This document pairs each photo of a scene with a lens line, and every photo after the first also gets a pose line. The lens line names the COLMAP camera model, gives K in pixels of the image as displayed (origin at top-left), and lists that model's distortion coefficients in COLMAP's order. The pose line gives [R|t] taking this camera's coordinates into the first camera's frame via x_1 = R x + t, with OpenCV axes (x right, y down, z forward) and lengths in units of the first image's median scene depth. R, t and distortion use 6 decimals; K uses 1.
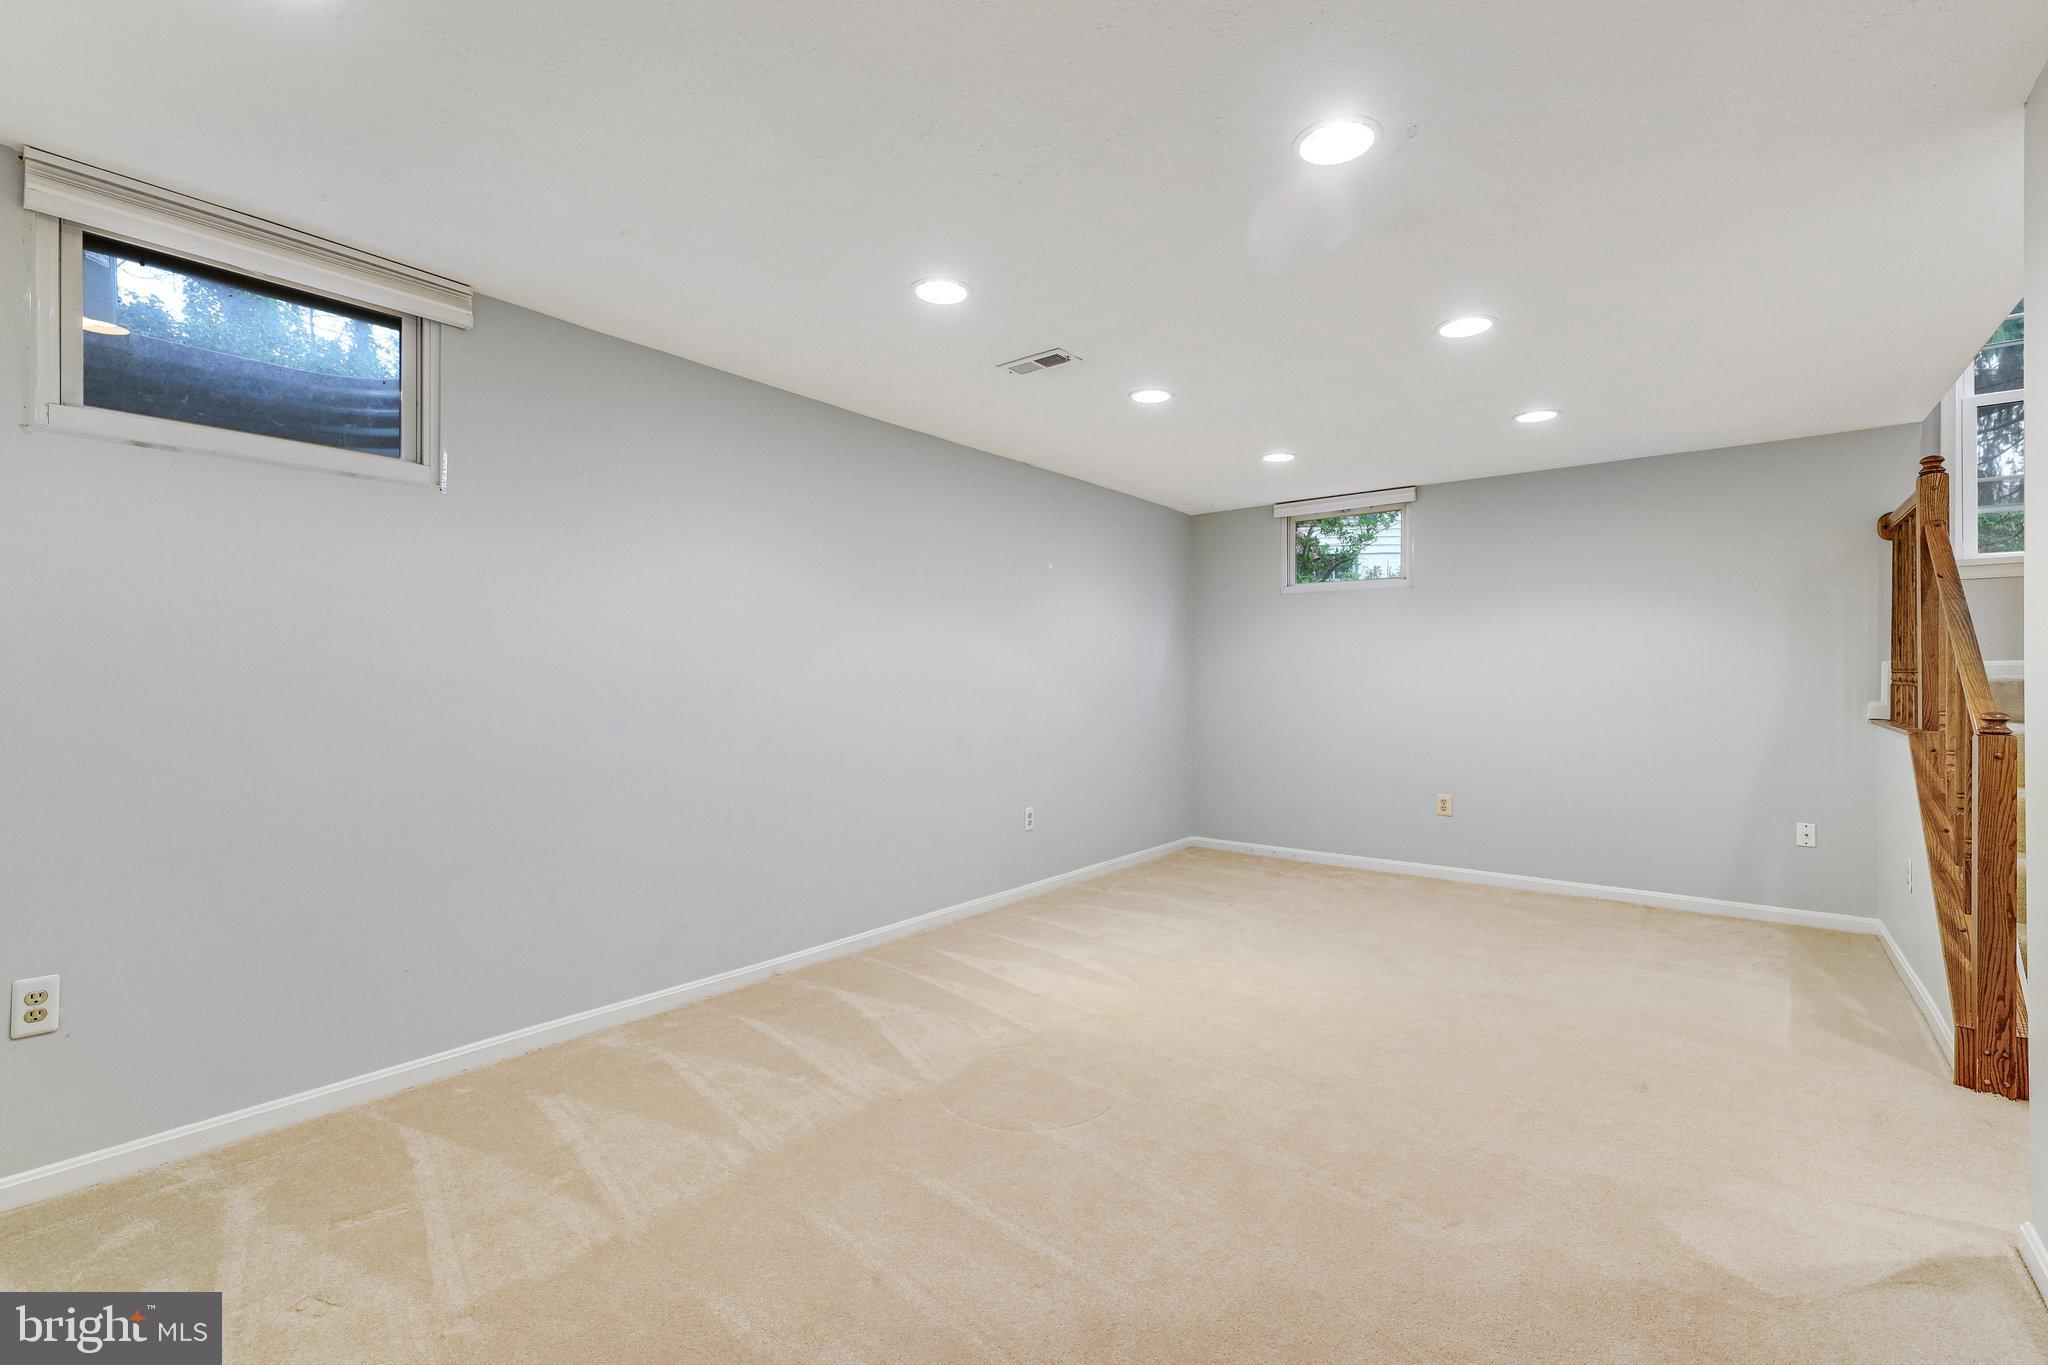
lens RADIAL K [[895.2, 0, 1024.0], [0, 895.2, 682.5], [0, 0, 1]] dist [-0.001844, 0.000146]
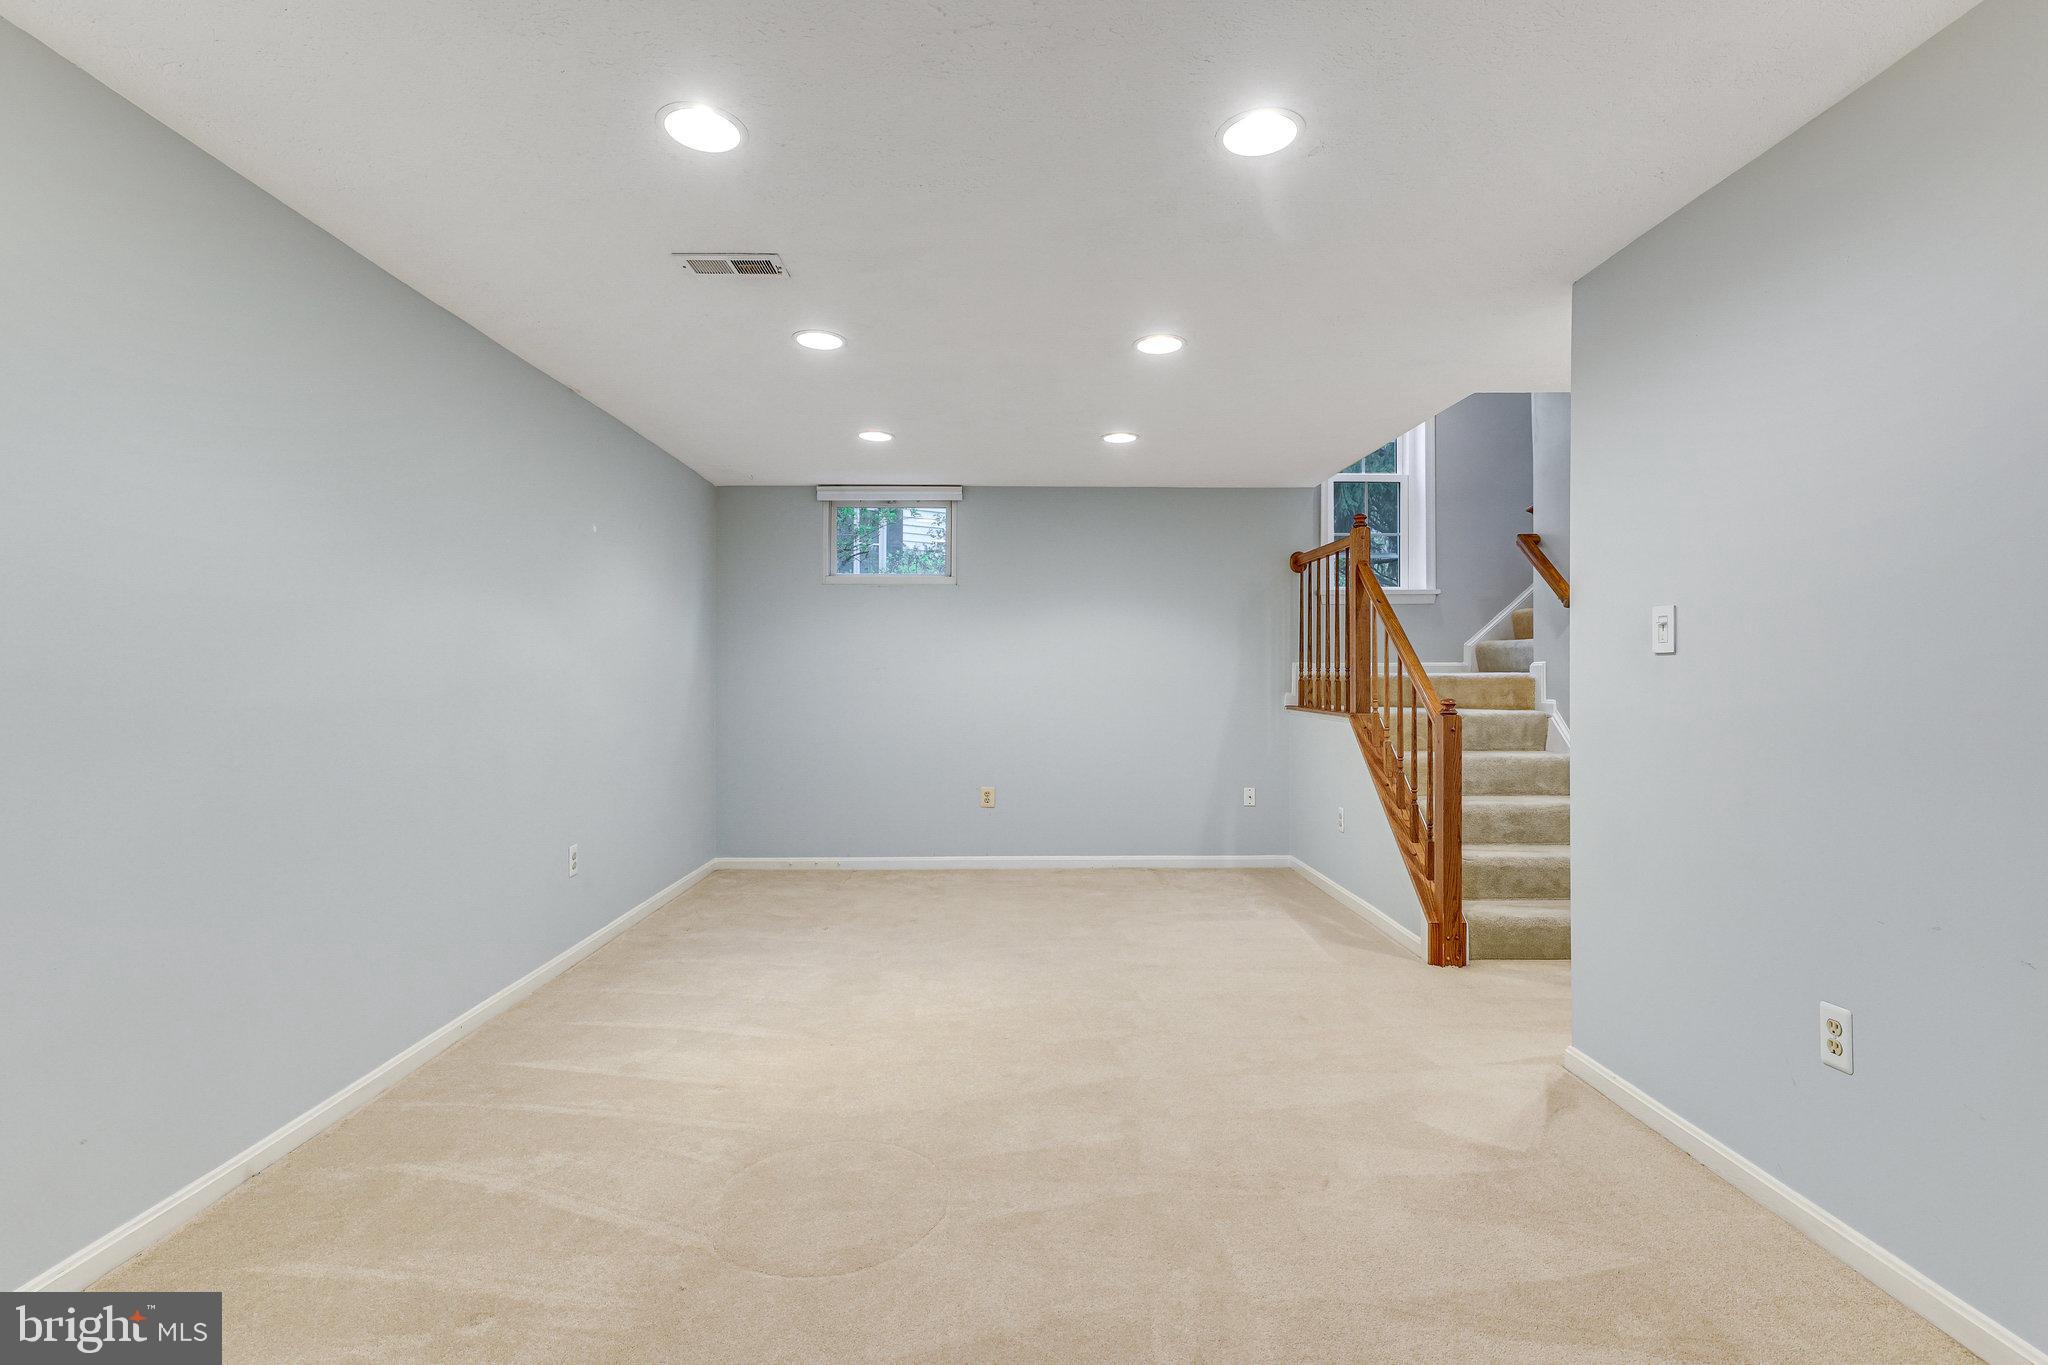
lens RADIAL K [[937.1, 0, 1024.0], [0, 937.1, 682.5], [0, 0, 1]] dist [-0.001860, 0.000294]
pose [[0.769708, -0.004547, 0.638379, -0.269117], [0.002396, 0.999988, 0.004233, -0.000727], [-0.638391, -0.001729, 0.769710, 0.192932]]
